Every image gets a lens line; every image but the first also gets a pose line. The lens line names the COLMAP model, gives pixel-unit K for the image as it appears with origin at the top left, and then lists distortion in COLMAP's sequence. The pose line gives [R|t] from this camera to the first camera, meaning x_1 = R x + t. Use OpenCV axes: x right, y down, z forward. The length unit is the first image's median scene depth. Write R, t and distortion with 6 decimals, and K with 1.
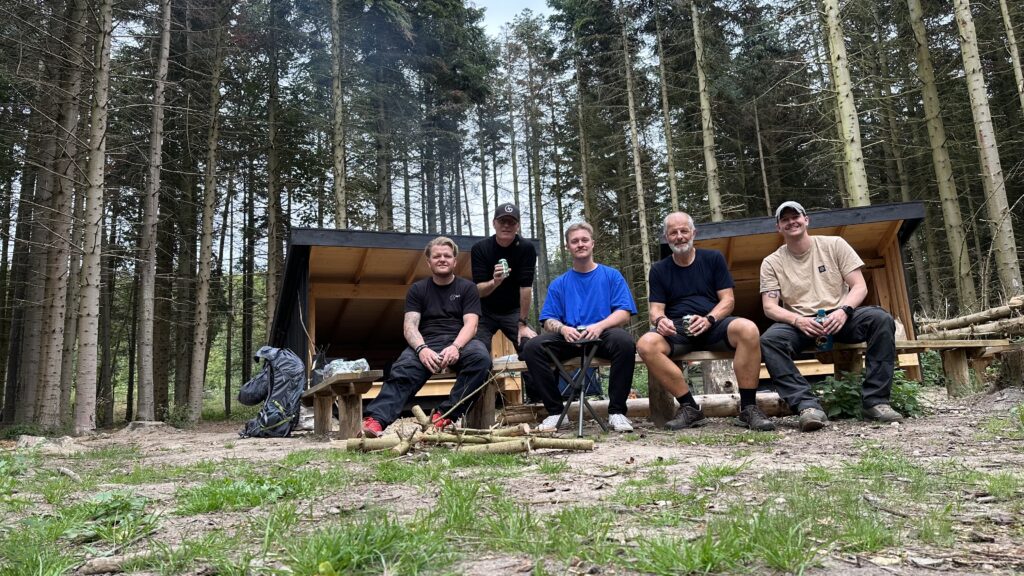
lens RADIAL K [[693.5, 0, 512.0], [0, 693.5, 288.0], [0, 0, 1]] dist [0.027570, -0.071571]
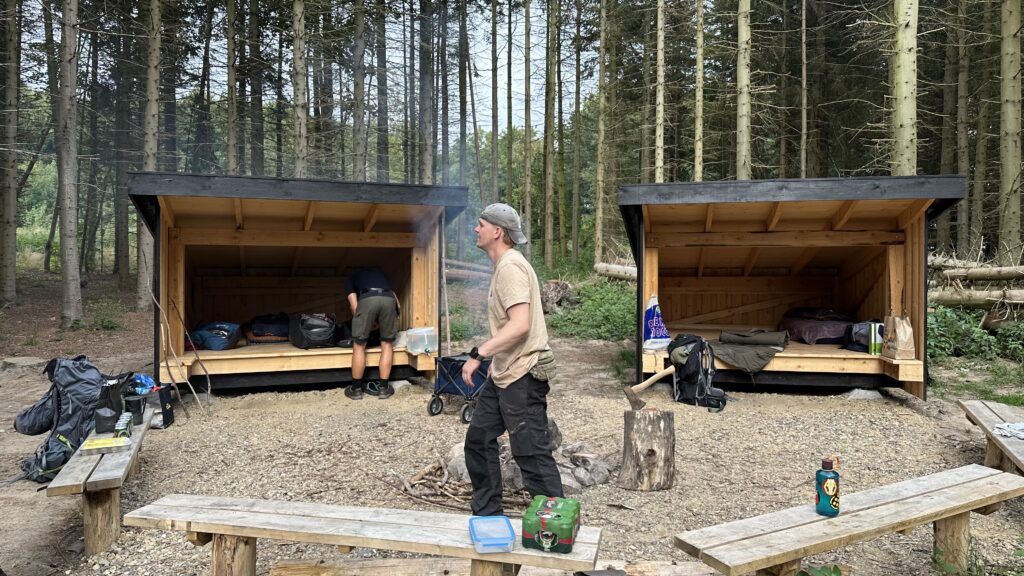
lens RADIAL K [[716.1, 0, 512.0], [0, 716.1, 288.0], [0, 0, 1]] dist [-0.025027, 0.002450]
pose [[0.998027, 0.059442, -0.020205, 0.048475], [-0.053931, 0.976472, 0.208794, -0.055053], [0.032140, -0.207292, 0.977751, 0.080868]]
